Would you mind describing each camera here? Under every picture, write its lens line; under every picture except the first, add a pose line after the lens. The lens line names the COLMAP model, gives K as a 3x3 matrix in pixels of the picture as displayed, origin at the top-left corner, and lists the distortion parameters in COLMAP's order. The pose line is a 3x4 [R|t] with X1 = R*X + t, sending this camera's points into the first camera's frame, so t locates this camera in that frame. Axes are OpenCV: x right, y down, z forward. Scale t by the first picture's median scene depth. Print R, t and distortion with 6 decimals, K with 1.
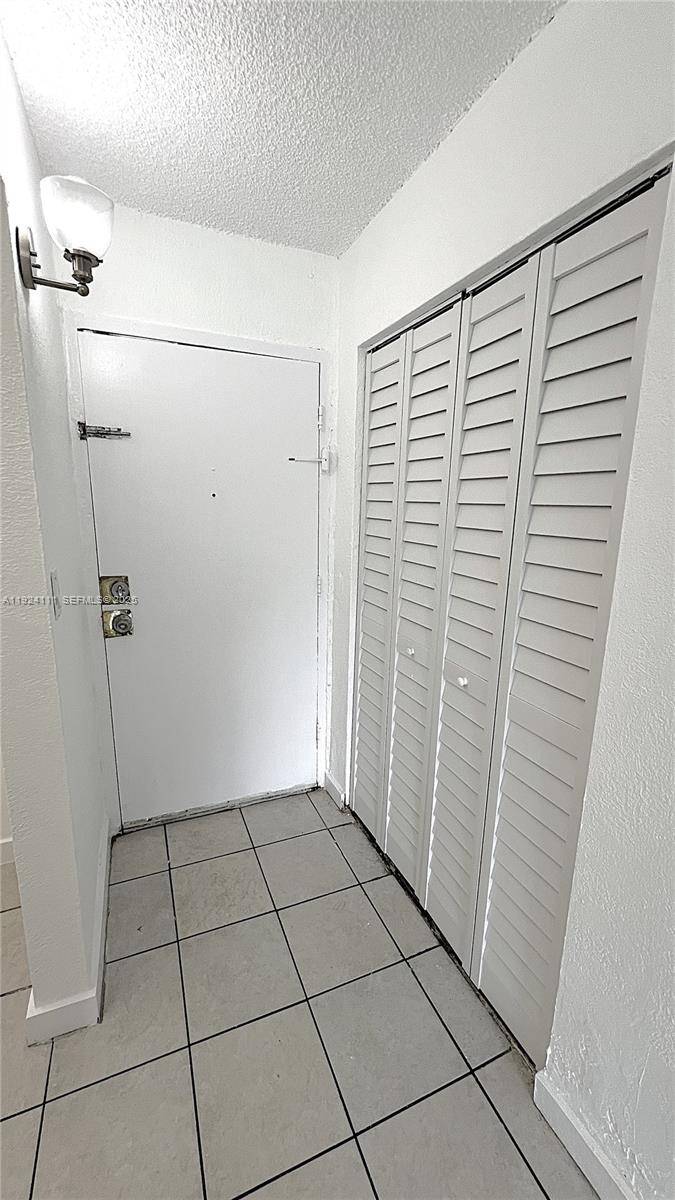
lens RADIAL K [[477.2, 0, 332.8], [0, 477.2, 599.8], [0, 0, 1]] dist [-0.000855, 0.000052]
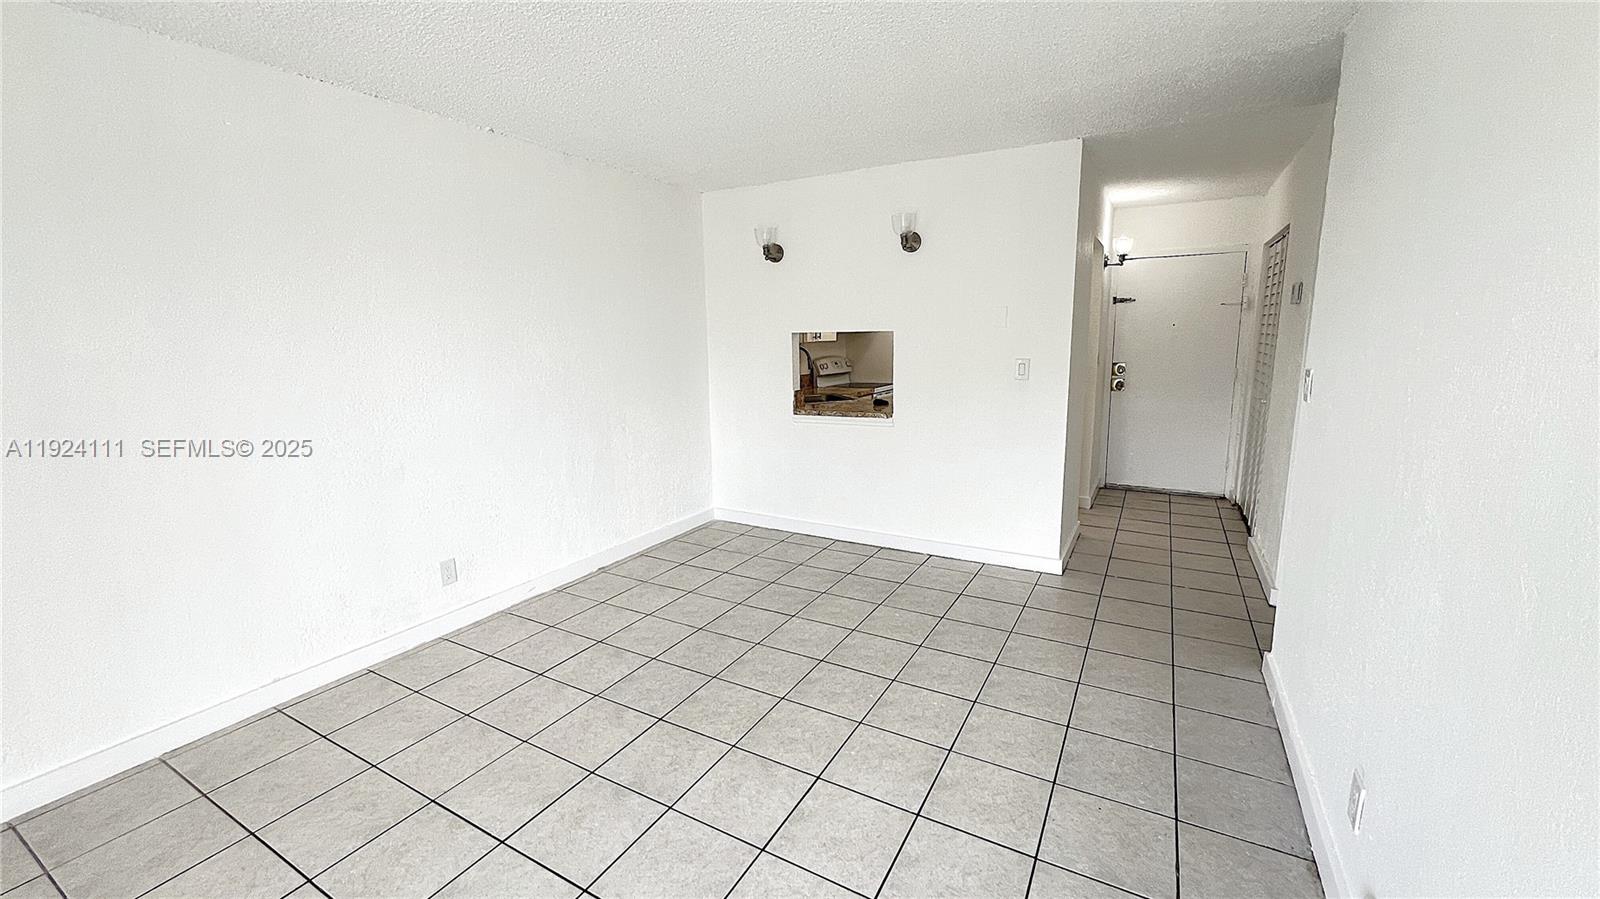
lens RADIAL K [[637.8, 0, 805.5], [0, 637.8, 450.9], [0, 0, 1]] dist [-0.000785, 0.000045]
pose [[0.617106, 0.113485, -0.778654, 1.002801], [-0.129332, 0.990716, 0.041893, 0.421855], [0.776179, 0.074852, 0.626054, -1.970271]]
